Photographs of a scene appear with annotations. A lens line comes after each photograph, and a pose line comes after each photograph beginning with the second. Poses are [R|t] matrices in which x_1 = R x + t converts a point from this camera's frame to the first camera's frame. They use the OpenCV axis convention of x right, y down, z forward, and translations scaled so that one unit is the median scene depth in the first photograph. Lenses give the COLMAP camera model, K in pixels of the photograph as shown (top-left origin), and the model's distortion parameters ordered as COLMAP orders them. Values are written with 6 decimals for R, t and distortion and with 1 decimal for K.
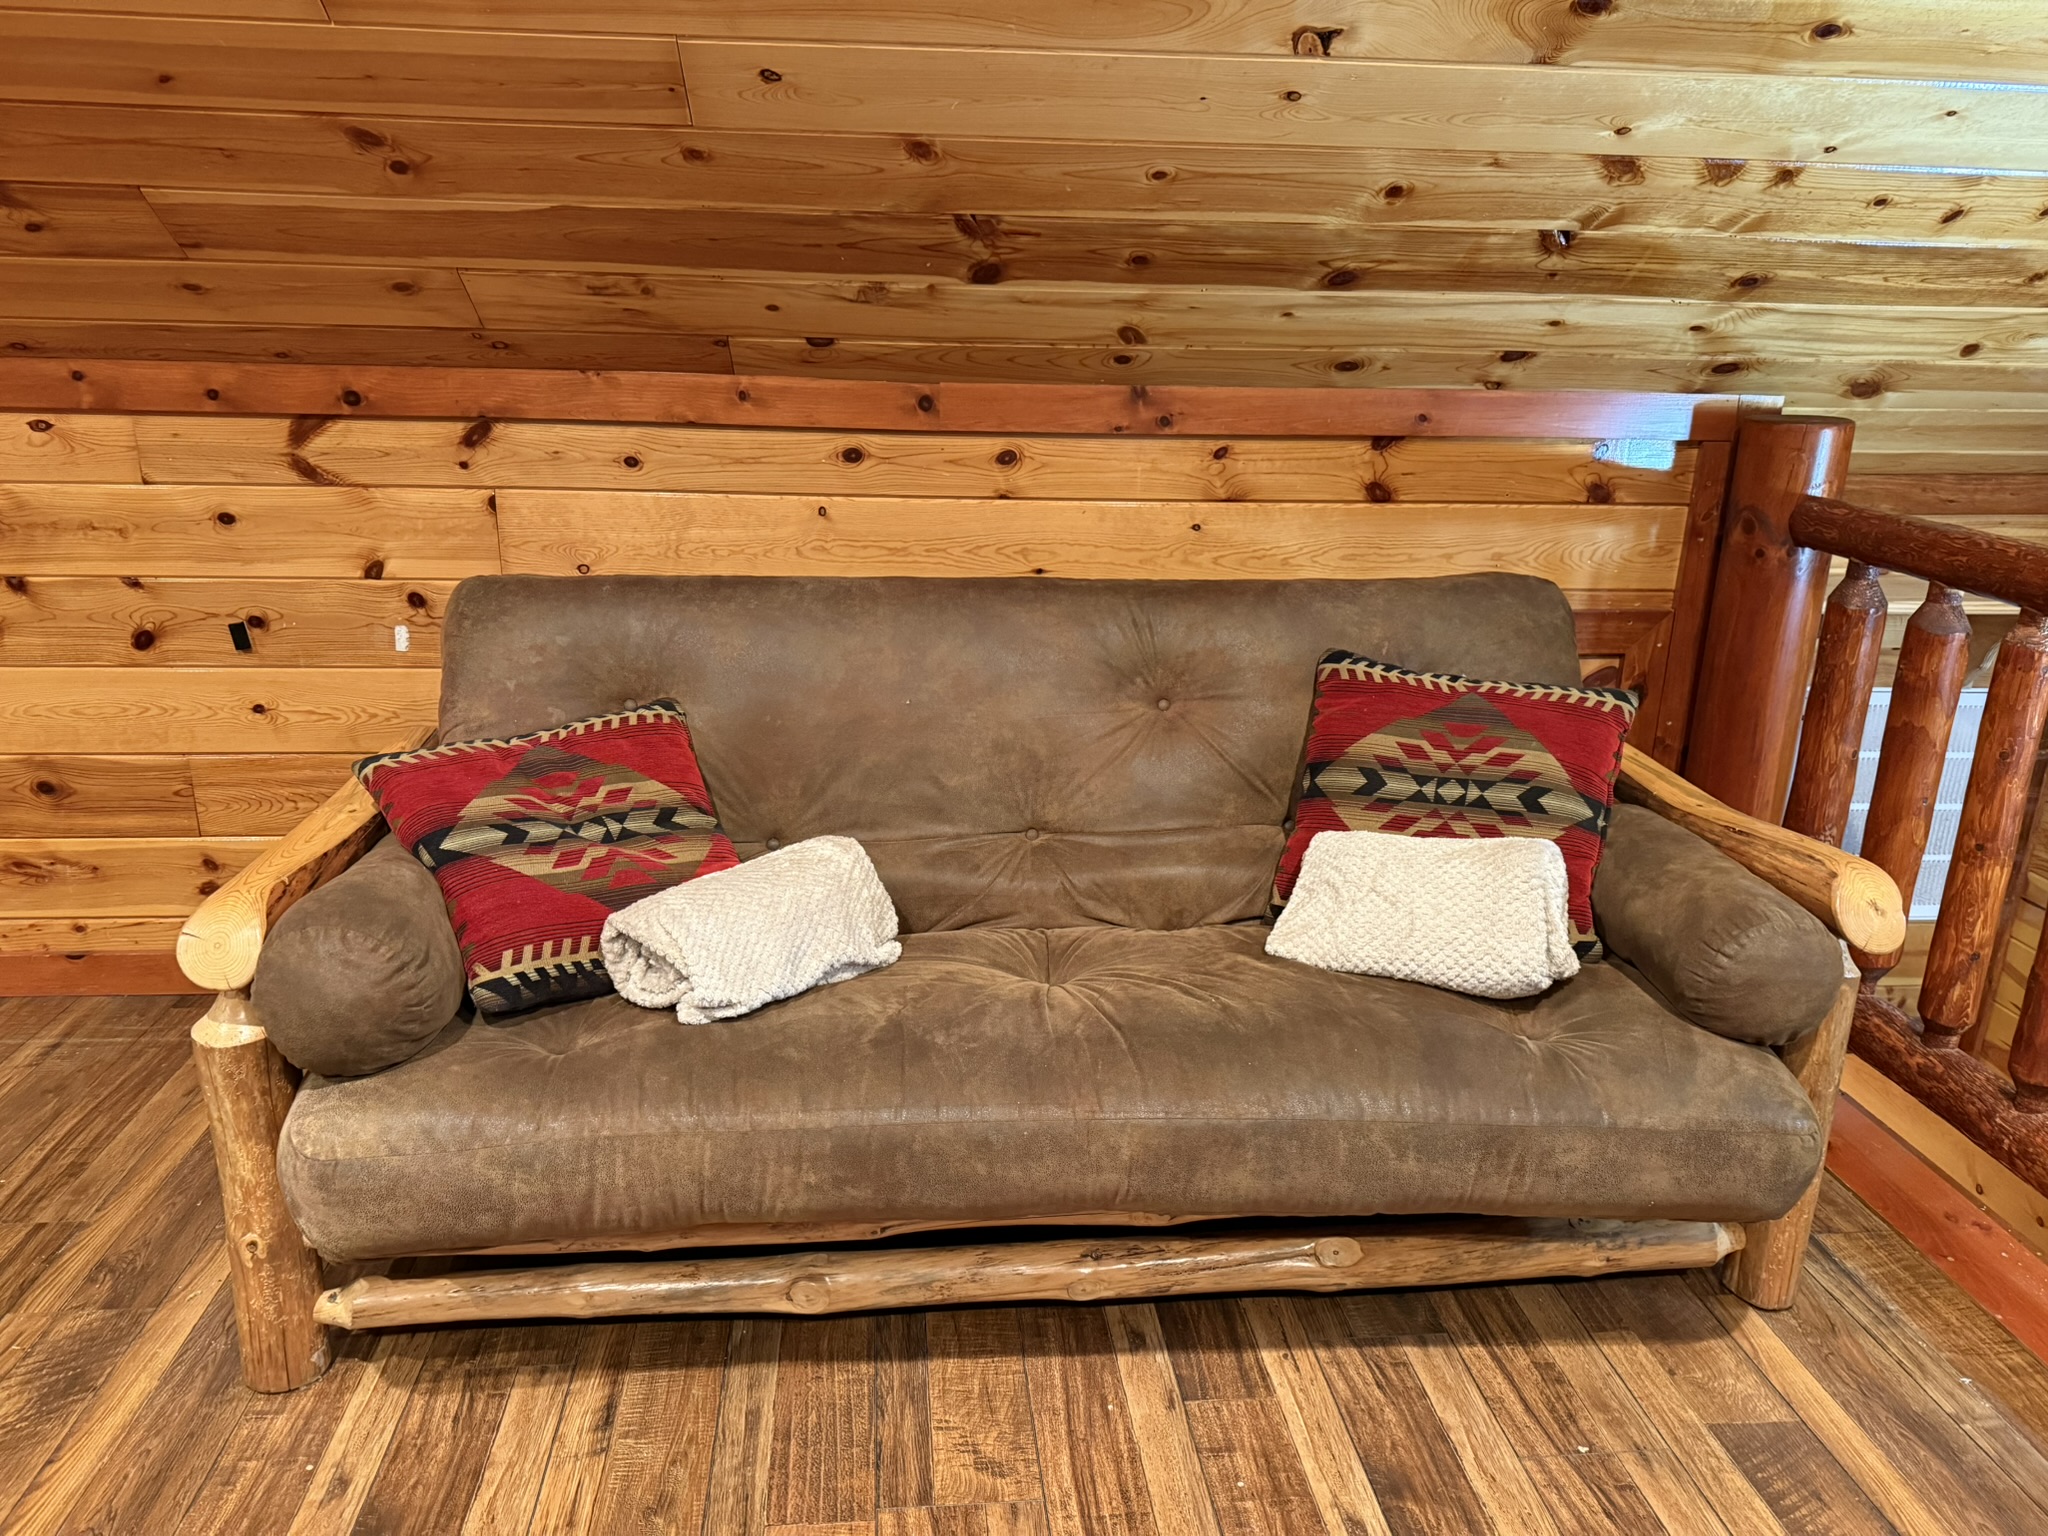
lens RADIAL K [[1436.9, 0, 1017.1], [0, 1436.9, 774.6], [0, 0, 1]] dist [0.091844, -0.111286]
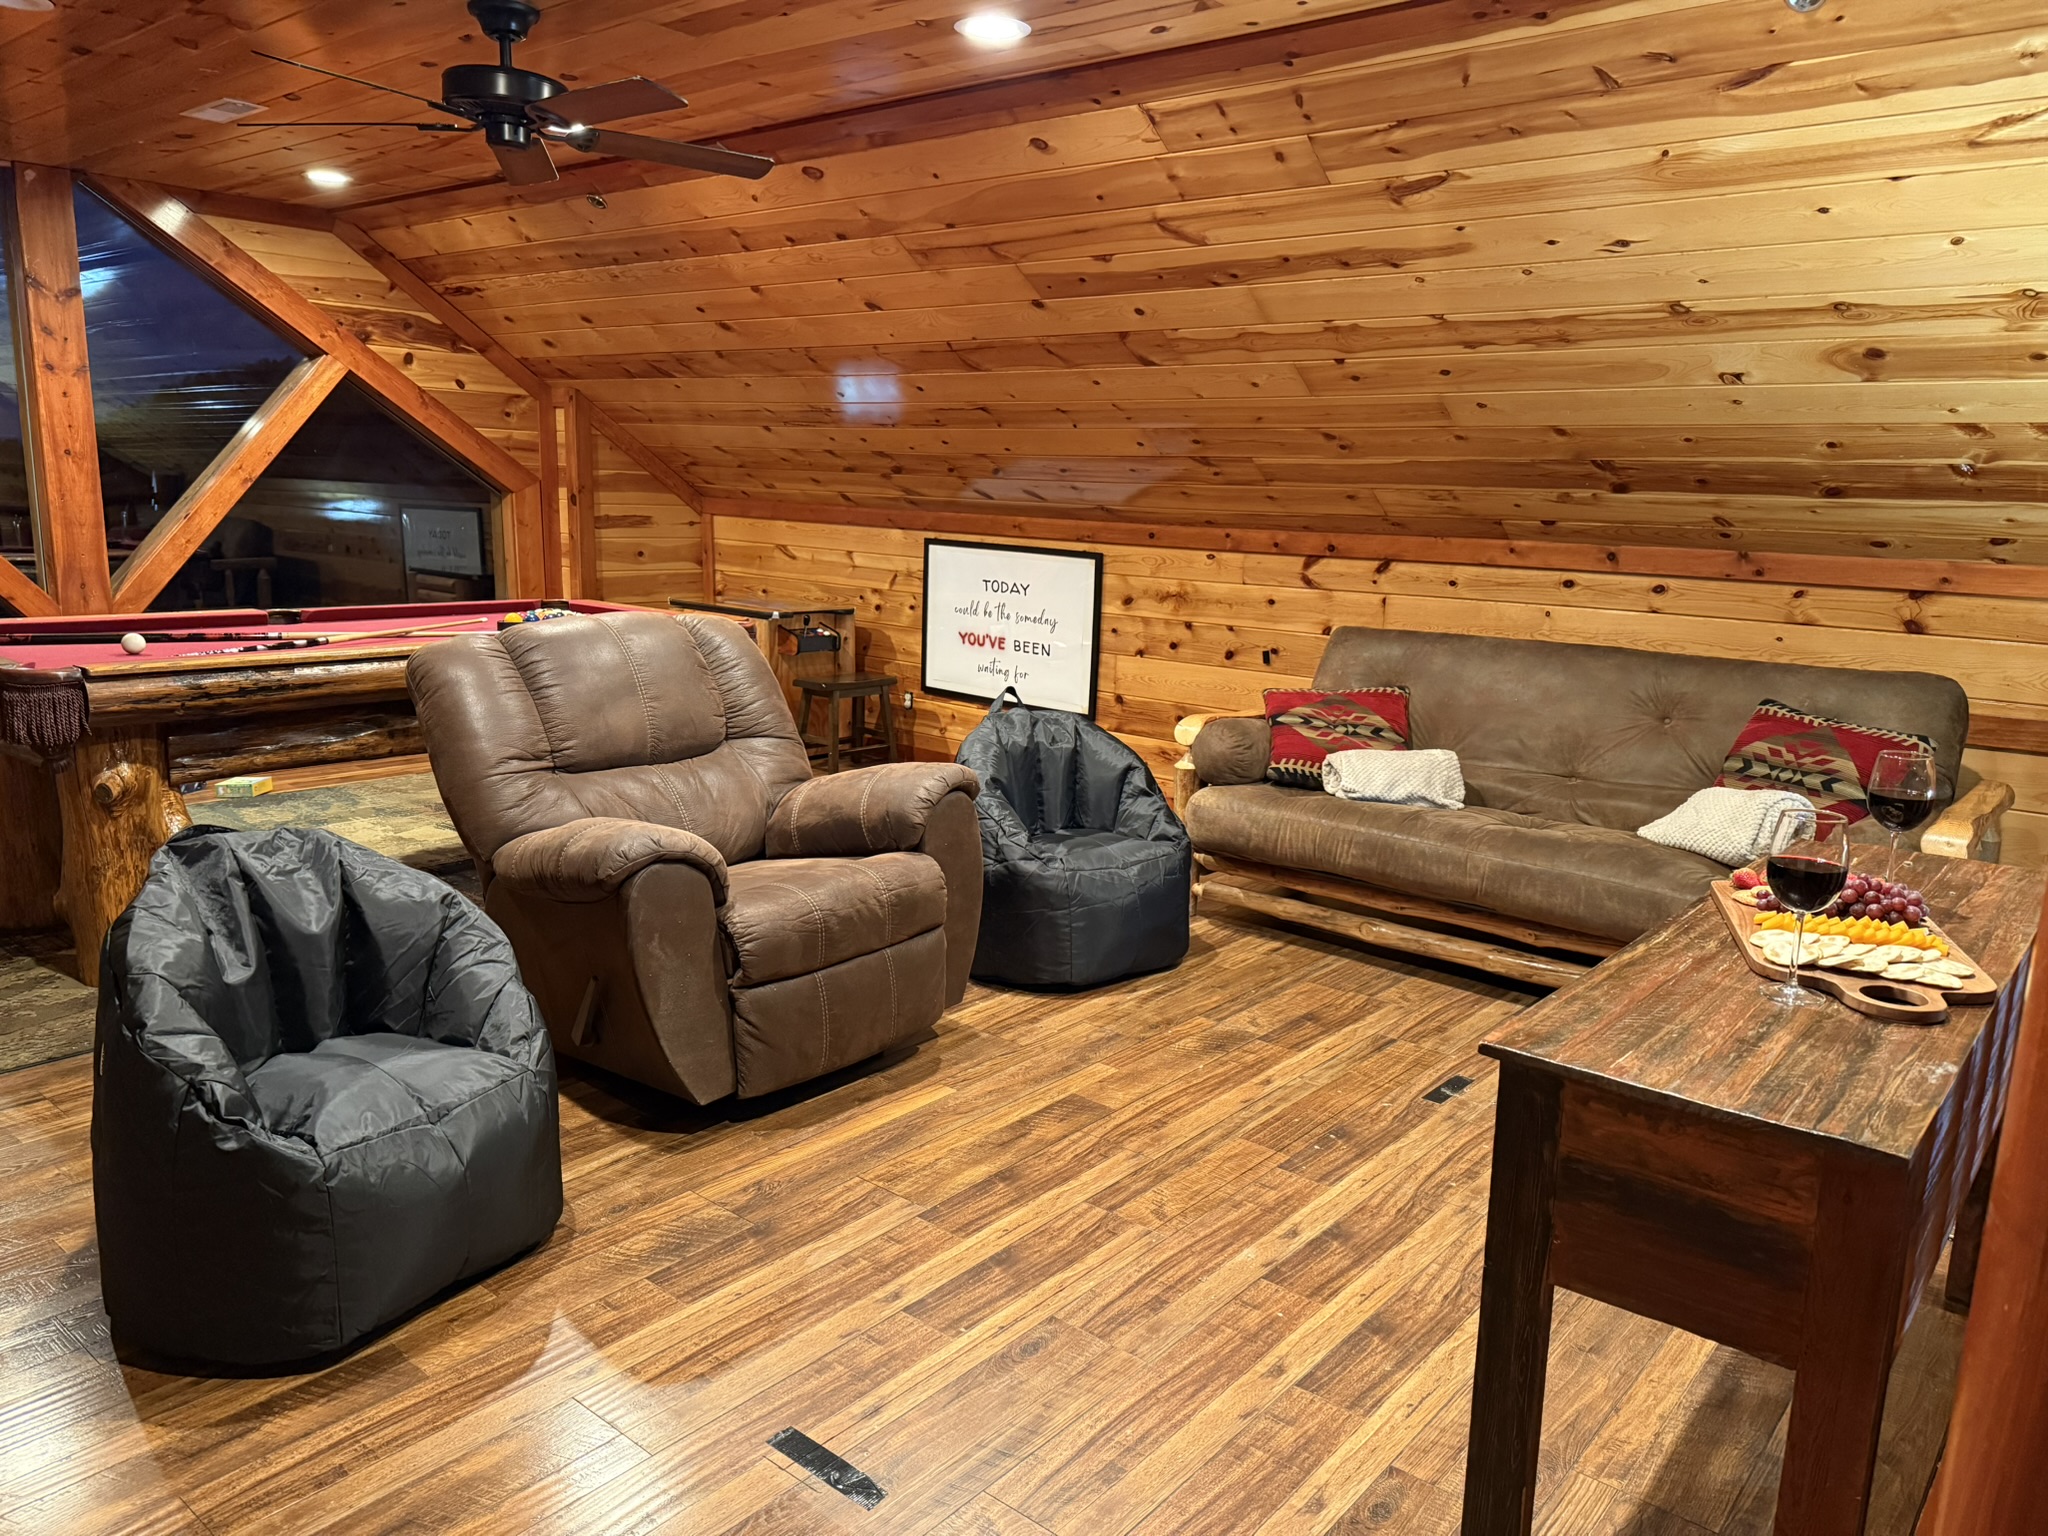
lens RADIAL K [[1440.4, 0, 1024.0], [0, 1440.4, 768.0], [0, 0, 1]] dist [0.061906, -0.118977]
pose [[0.700334, 0.132899, -0.701334, 0.834321], [-0.225086, 0.973506, -0.040291, 0.264499], [0.677398, 0.186078, 0.711693, -0.815455]]
